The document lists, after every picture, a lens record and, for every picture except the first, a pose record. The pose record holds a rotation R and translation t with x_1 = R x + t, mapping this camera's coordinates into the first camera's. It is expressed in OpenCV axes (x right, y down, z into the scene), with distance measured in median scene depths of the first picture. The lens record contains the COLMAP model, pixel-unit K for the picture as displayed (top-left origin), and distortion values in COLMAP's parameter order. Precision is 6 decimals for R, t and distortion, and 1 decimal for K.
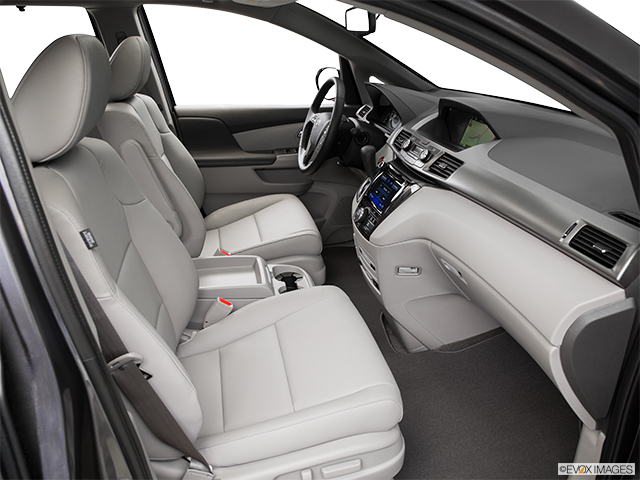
lens RADIAL K [[483.3, 0, 320.0], [0, 483.3, 240.0], [0, 0, 1]] dist [-0.129951, 0.065499]
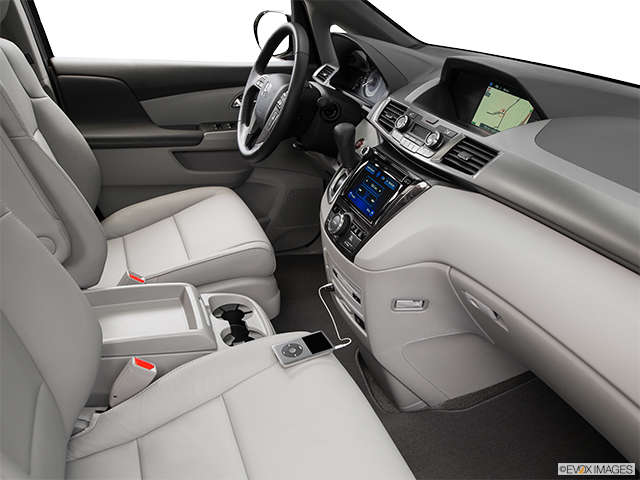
lens RADIAL K [[579.5, 0, 320.0], [0, 579.5, 240.0], [0, 0, 1]] dist [-0.096974, 0.120287]
pose [[0.989803, -0.013934, 0.141761, -0.057334], [0.010768, 0.999676, 0.023075, -0.045424], [-0.142037, -0.021313, 0.989632, 0.165719]]
